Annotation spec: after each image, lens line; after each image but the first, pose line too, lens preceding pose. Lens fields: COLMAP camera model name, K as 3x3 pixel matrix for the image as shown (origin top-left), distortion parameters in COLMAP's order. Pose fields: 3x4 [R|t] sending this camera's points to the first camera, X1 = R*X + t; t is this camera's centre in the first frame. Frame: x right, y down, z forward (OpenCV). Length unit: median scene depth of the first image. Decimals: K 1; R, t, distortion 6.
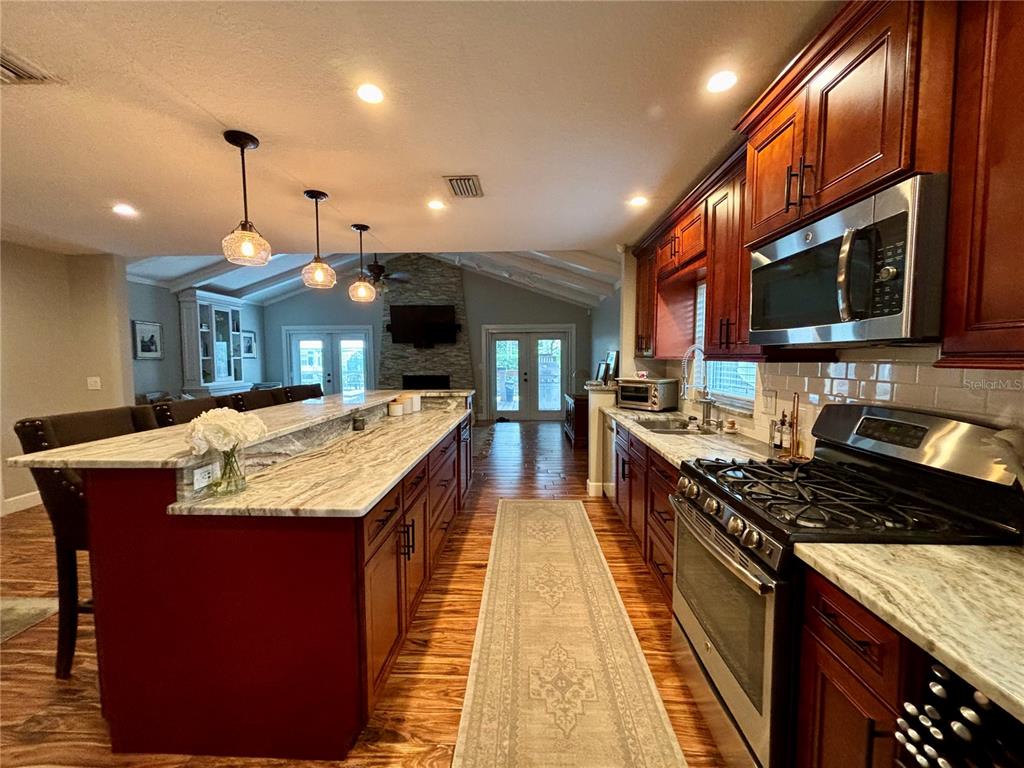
lens RADIAL K [[410.9, 0, 513.9], [0, 410.9, 386.0], [0, 0, 1]] dist [-0.001364, -0.000092]
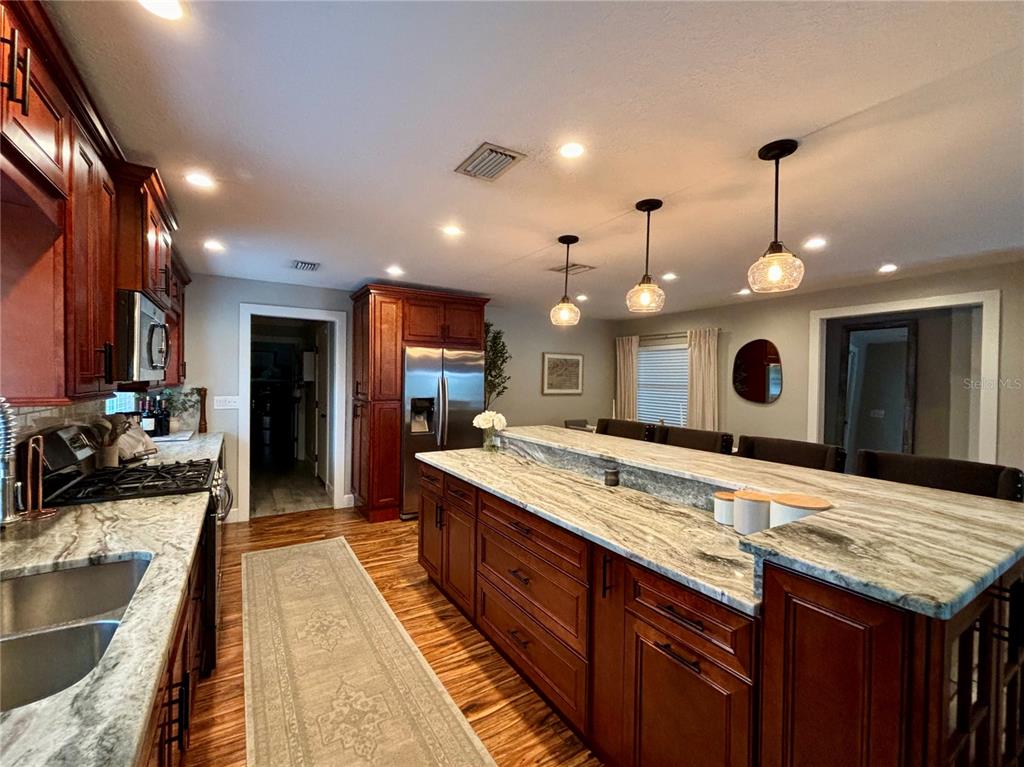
lens RADIAL K [[438.9, 0, 500.9], [0, 438.9, 381.1], [0, 0, 1]] dist [-0.000196, -0.000346]
pose [[-0.838138, -0.002935, -0.545450, 0.299485], [-0.047637, 0.996559, 0.067837, -0.156792], [0.543374, 0.082840, -0.835394, 1.764751]]
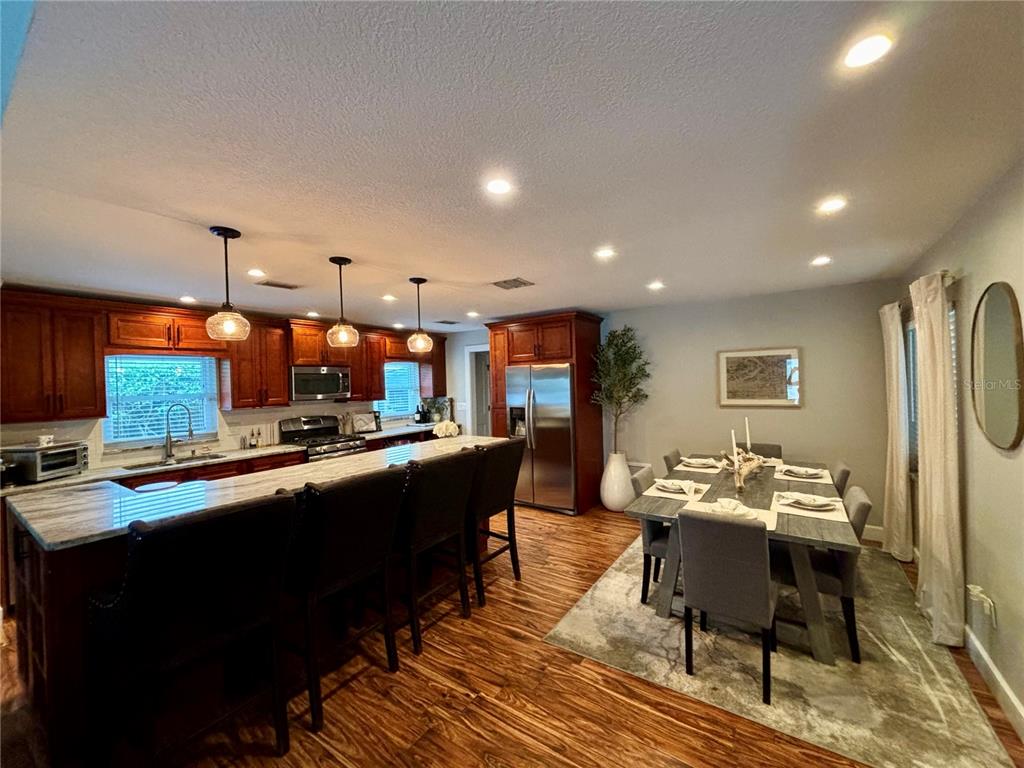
lens RADIAL K [[410.9, 0, 509.6], [0, 410.9, 383.0], [0, 0, 1]] dist [-0.001364, -0.000092]
pose [[-0.836188, 0.027599, 0.547748, -1.536675], [0.071672, 0.995667, 0.059247, -0.196238], [-0.543739, 0.088800, -0.834543, 1.809501]]
